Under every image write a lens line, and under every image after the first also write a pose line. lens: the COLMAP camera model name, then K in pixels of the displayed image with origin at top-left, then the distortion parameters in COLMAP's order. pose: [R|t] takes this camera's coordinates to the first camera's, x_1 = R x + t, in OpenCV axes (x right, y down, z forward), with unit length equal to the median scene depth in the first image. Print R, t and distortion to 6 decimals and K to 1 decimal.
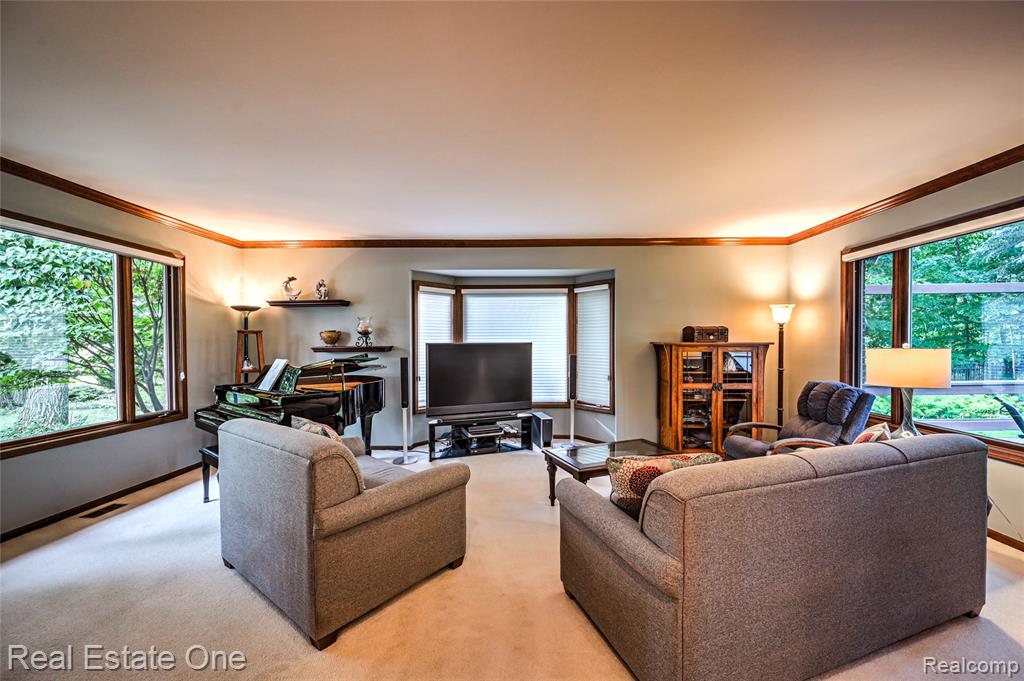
lens RADIAL K [[402.4, 0, 517.3], [0, 402.4, 344.6], [0, 0, 1]] dist [-0.001684, -0.000177]
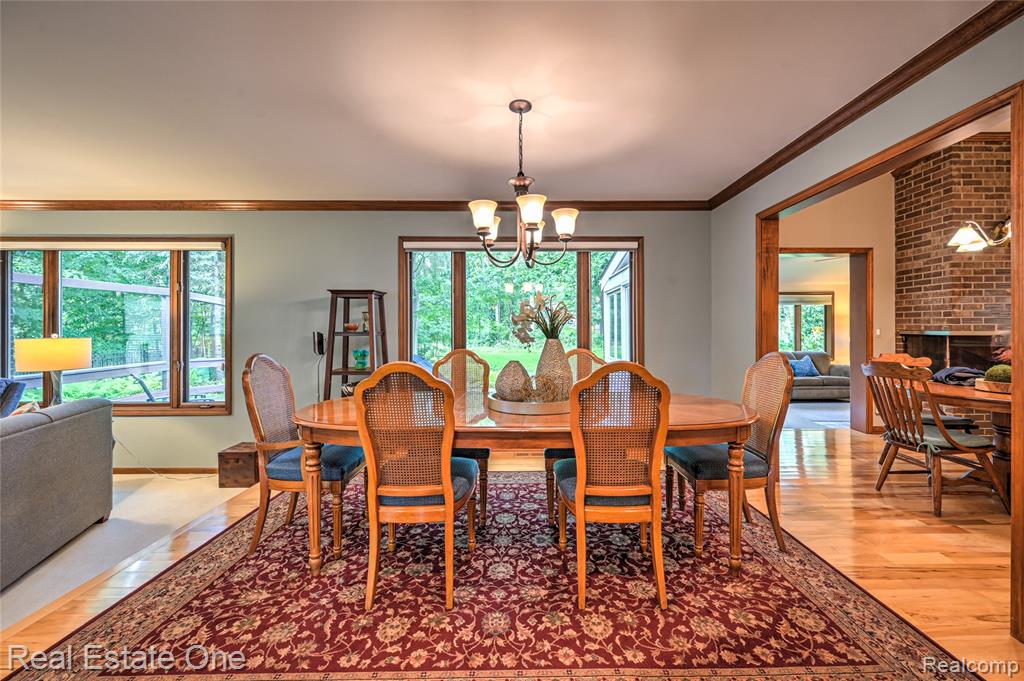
lens RADIAL K [[418.9, 0, 524.6], [0, 418.9, 330.3], [0, 0, 1]] dist [-0.001884, -0.000104]
pose [[-0.028771, 0.001102, 0.999585, -0.174929], [0.010338, 0.999946, -0.000805, 0.001052], [-0.999533, 0.010311, -0.028781, -0.201008]]
